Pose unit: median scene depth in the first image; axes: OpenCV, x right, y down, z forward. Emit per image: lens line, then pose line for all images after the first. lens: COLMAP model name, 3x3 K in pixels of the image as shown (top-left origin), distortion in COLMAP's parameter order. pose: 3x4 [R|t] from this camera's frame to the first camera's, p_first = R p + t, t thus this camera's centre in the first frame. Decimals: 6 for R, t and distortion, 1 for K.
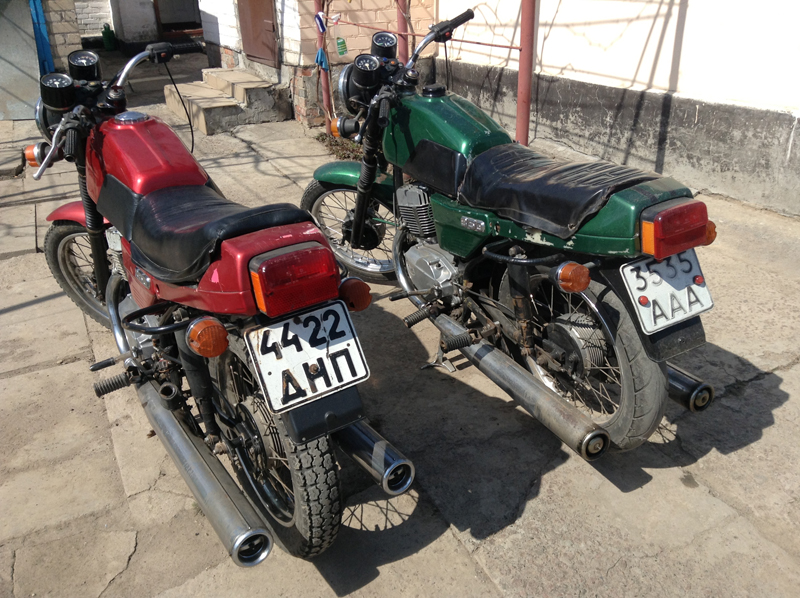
lens RADIAL K [[740.8, 0, 404.1], [0, 740.8, 296.1], [0, 0, 1]] dist [0.034610, 0.000000]
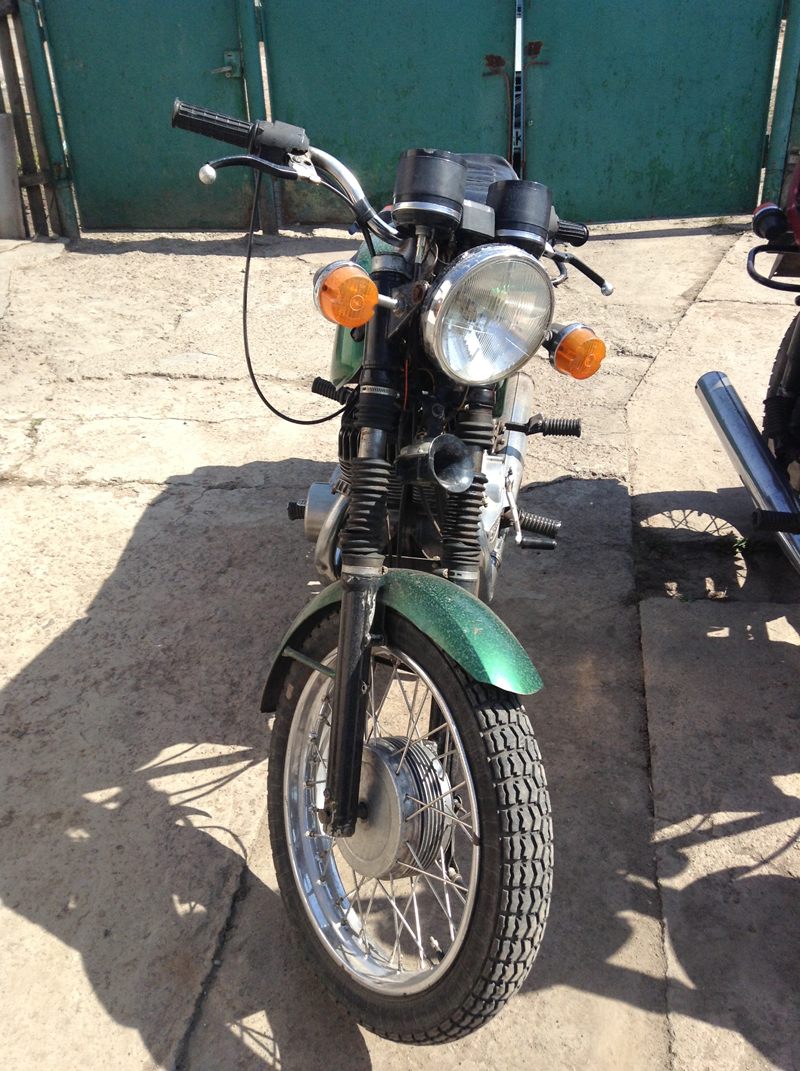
lens RADIAL K [[991.7, 0, 392.5], [0, 991.7, 533.4], [0, 0, 1]] dist [0.034610, 0.000000]
pose [[-0.806752, -0.258372, 0.531408, -0.402545], [0.300332, 0.595208, 0.745338, -0.764806], [-0.508873, 0.760902, -0.402588, 1.682824]]
